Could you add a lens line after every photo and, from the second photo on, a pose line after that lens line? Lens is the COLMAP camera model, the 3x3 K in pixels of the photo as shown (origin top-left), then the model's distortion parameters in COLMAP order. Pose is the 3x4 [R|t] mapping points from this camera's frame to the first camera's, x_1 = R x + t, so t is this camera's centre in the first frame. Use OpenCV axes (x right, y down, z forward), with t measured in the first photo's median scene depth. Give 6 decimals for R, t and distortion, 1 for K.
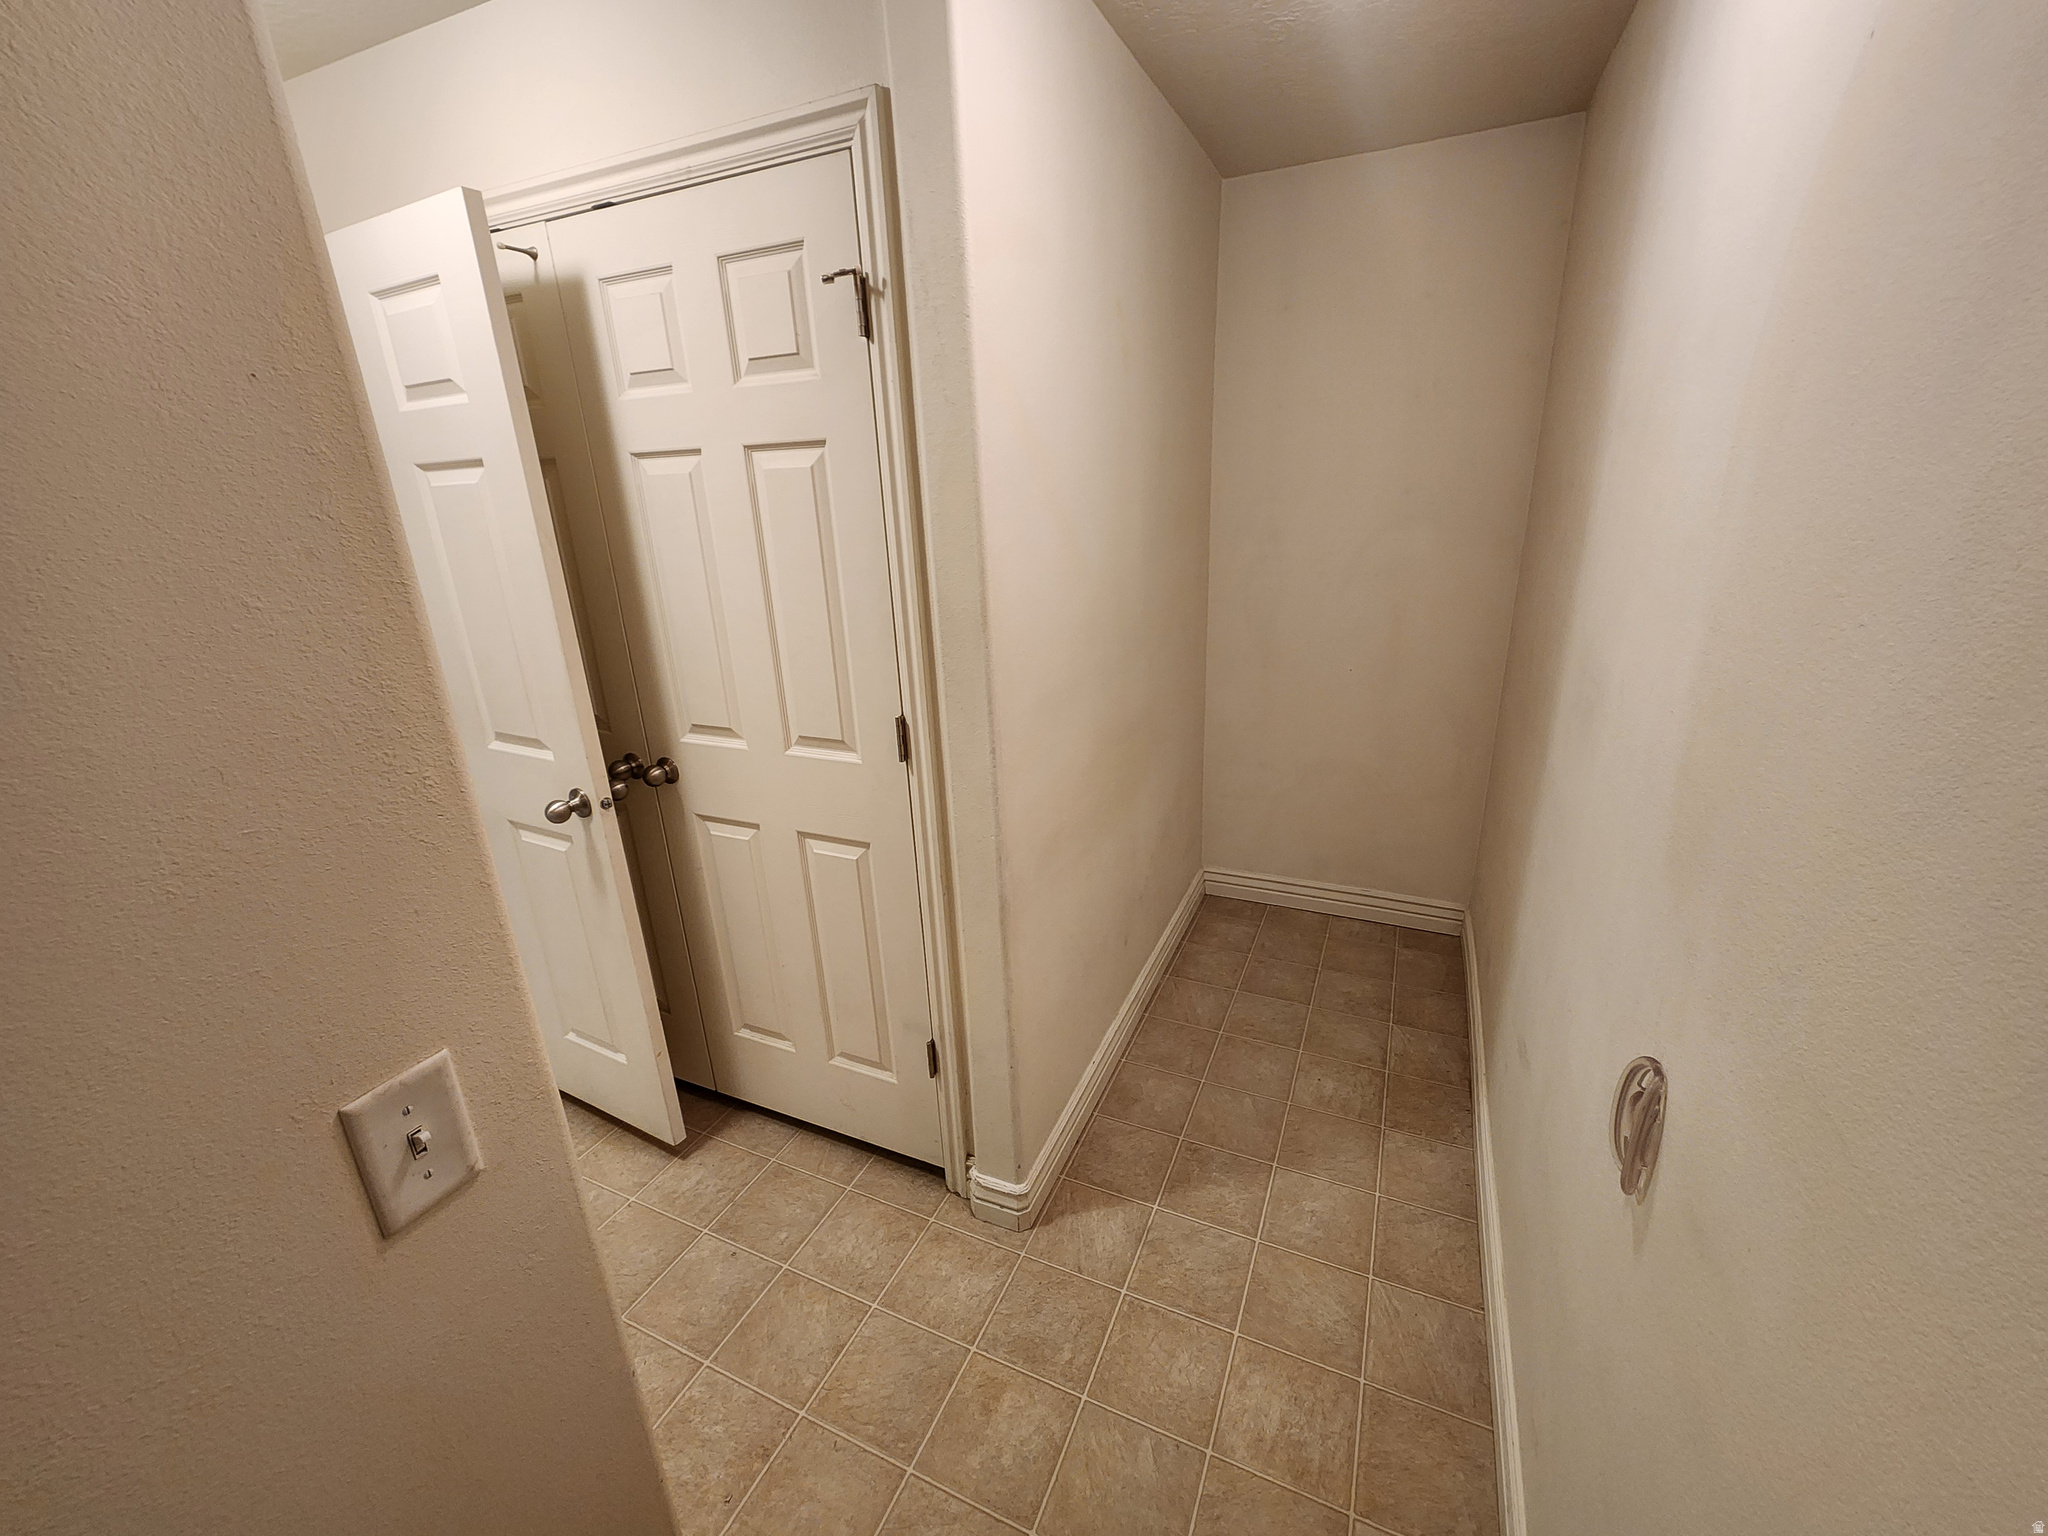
lens RADIAL K [[837.0, 0, 1028.7], [0, 837.0, 768.2], [0, 0, 1]] dist [0.000832, 0.000037]
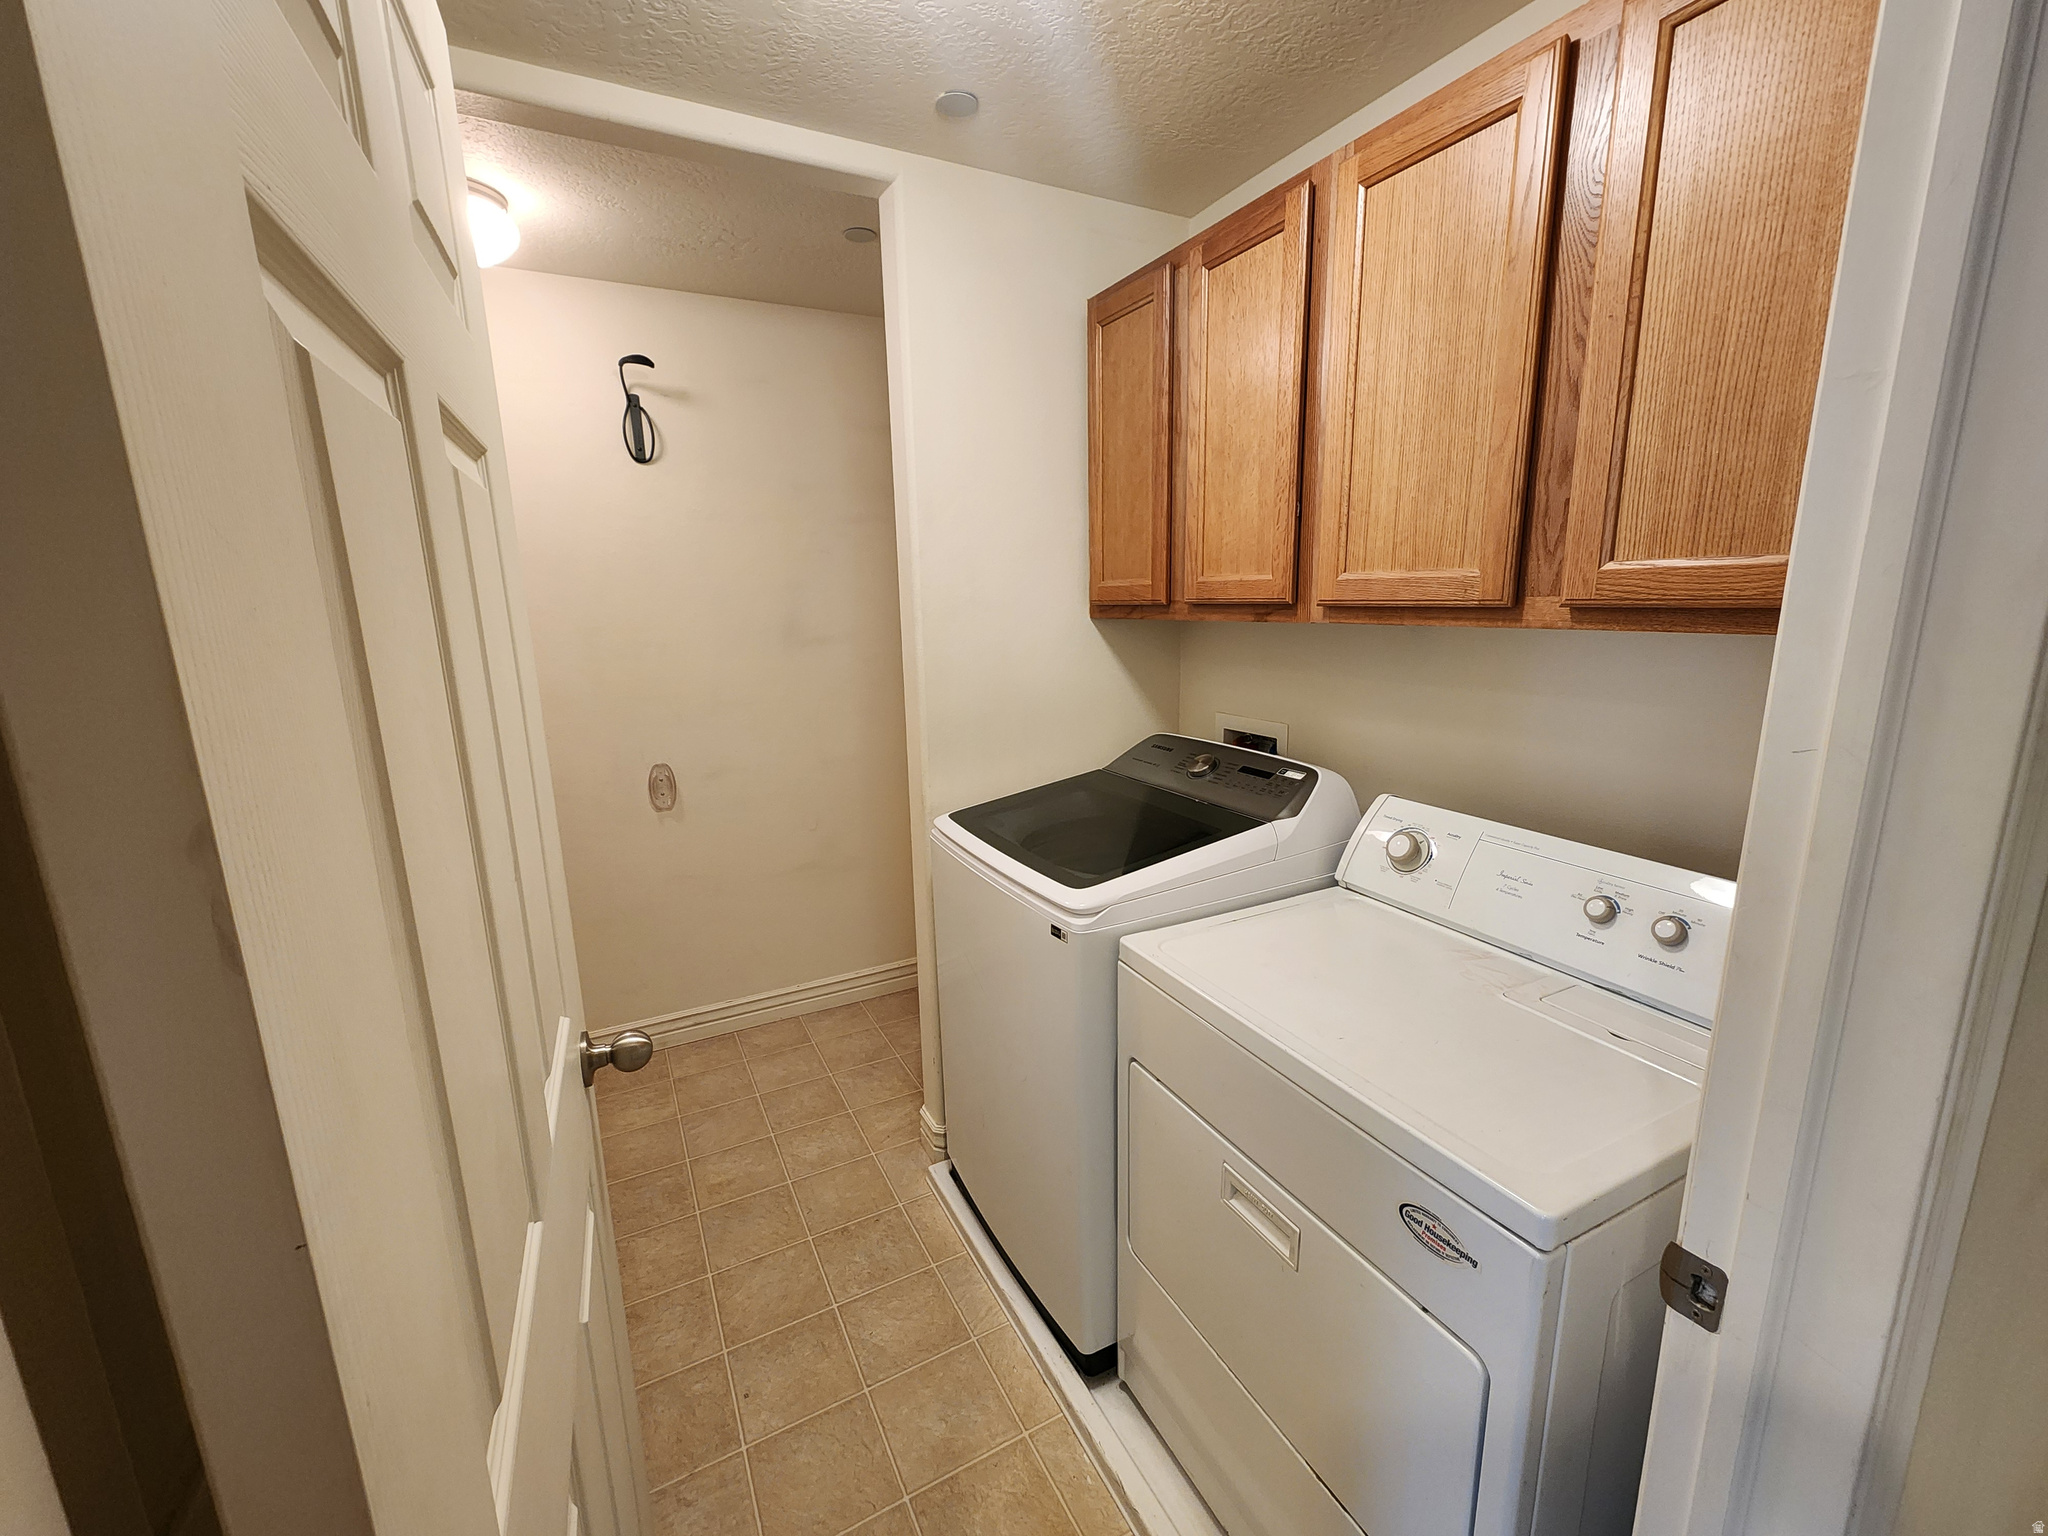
lens RADIAL K [[837.0, 0, 1028.7], [0, 837.0, 768.2], [0, 0, 1]] dist [0.000832, 0.000037]
pose [[-0.790010, -0.069724, 0.609116, -1.194805], [0.242348, 0.877084, 0.414717, -0.322654], [-0.563162, 0.475249, -0.676008, 1.236797]]
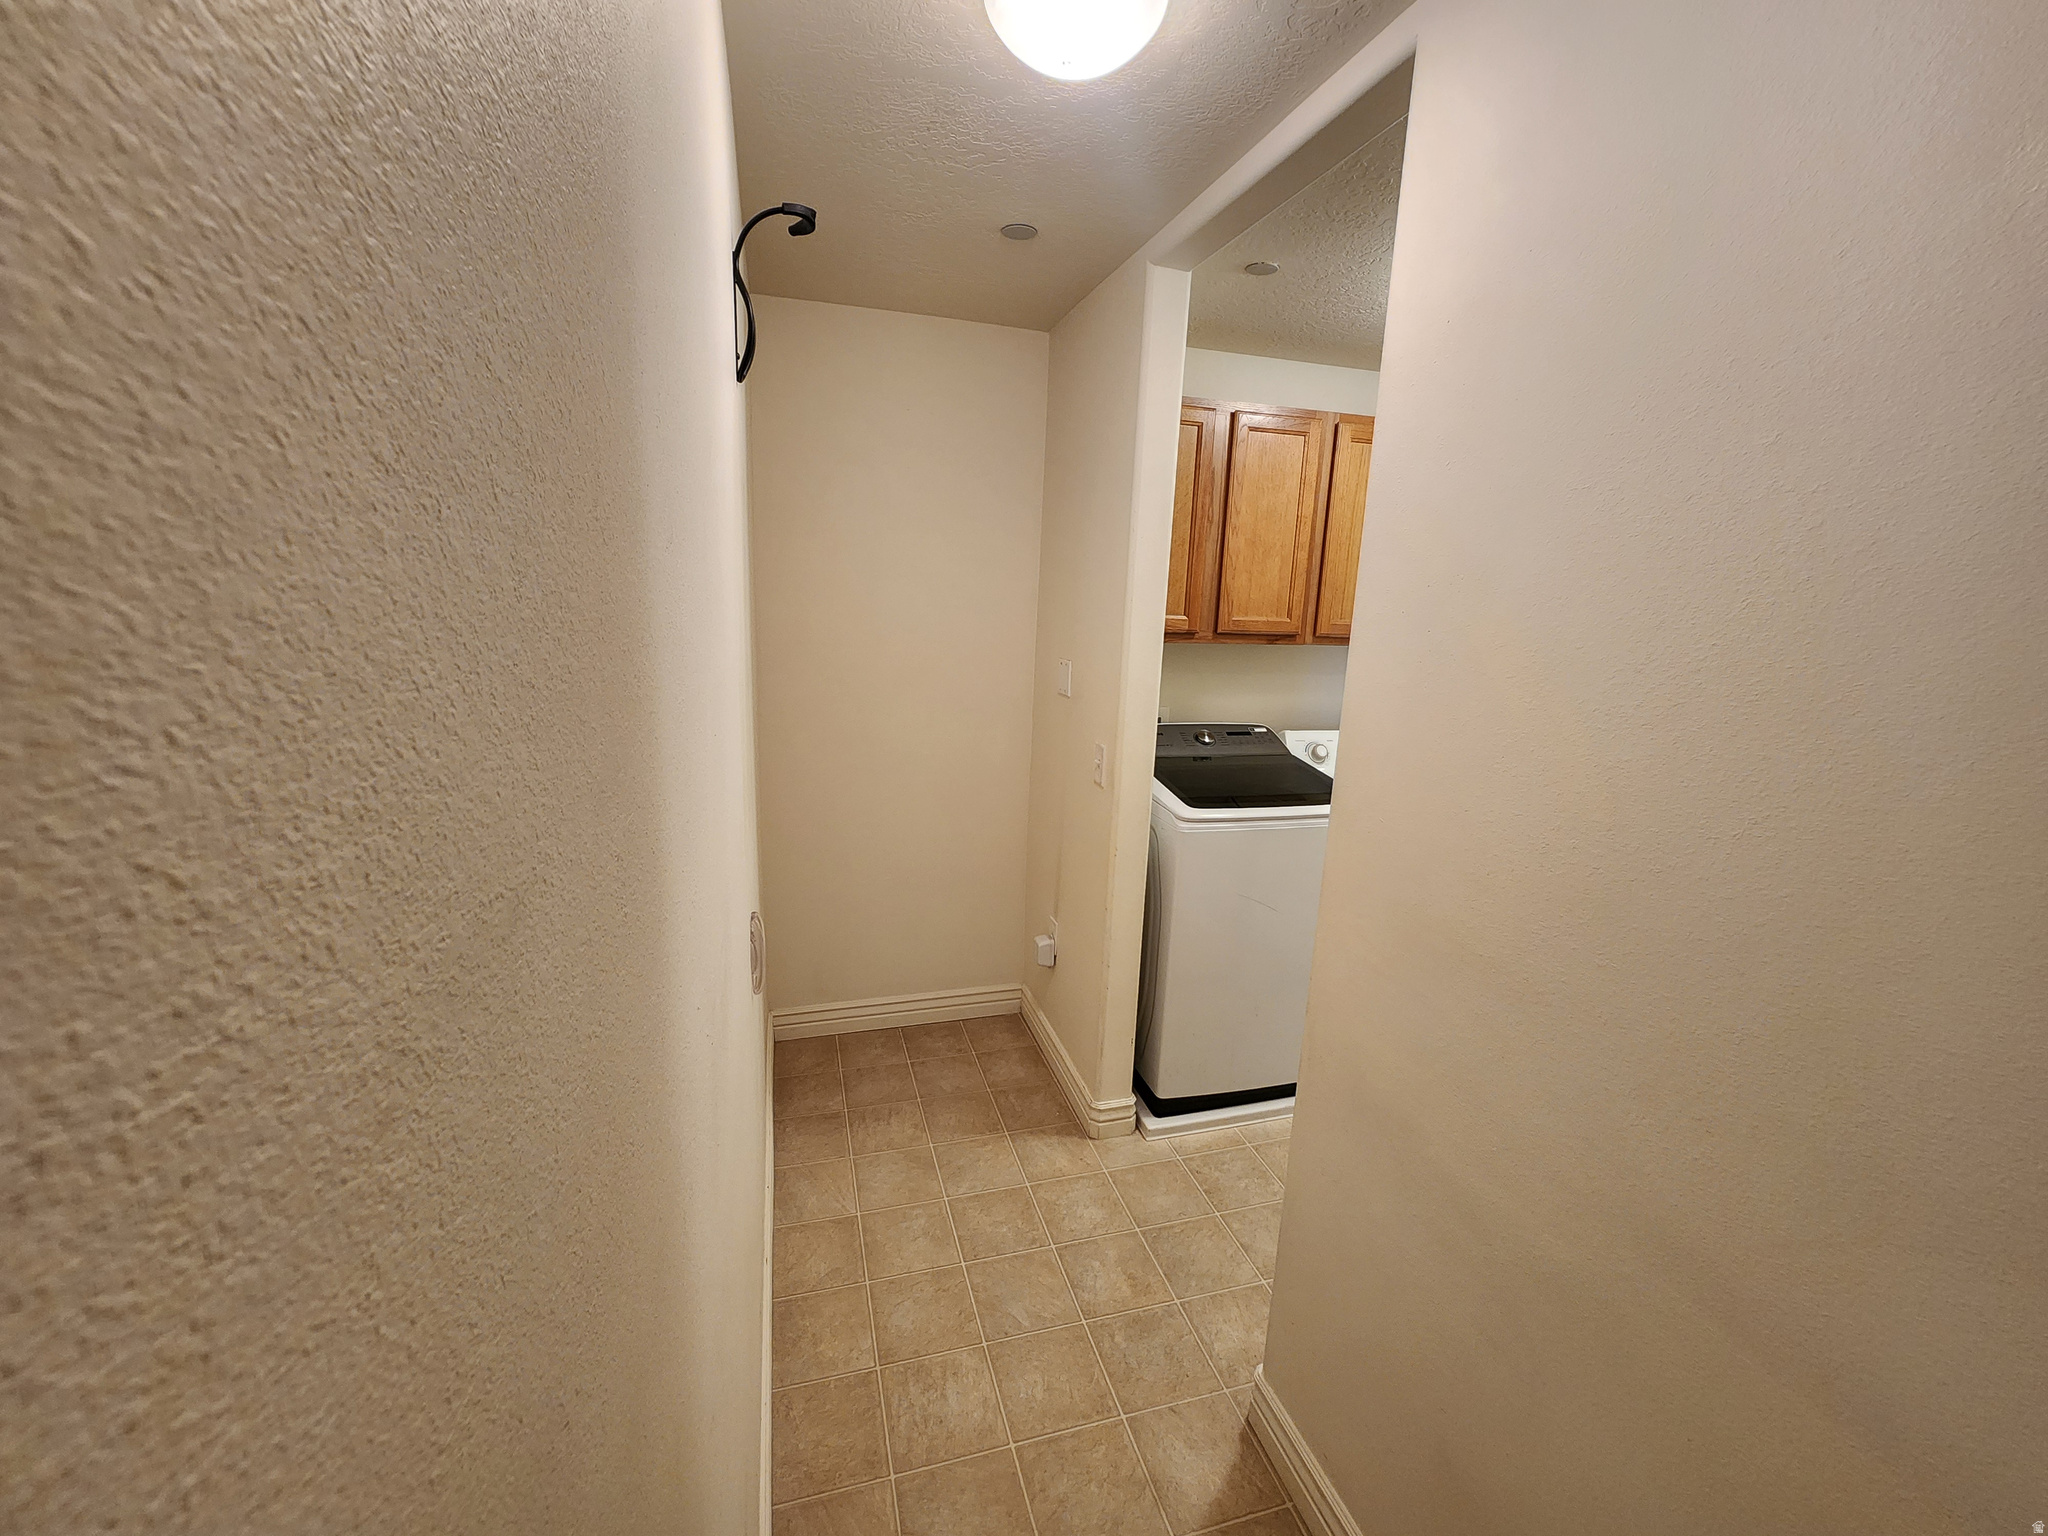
lens RADIAL K [[837.0, 0, 1028.7], [0, 837.0, 768.2], [0, 0, 1]] dist [0.000832, 0.000037]
pose [[-0.757927, 0.147107, -0.635536, 0.732276], [-0.214609, 0.863782, 0.455878, -0.461269], [0.616027, 0.481914, -0.623113, 1.224371]]
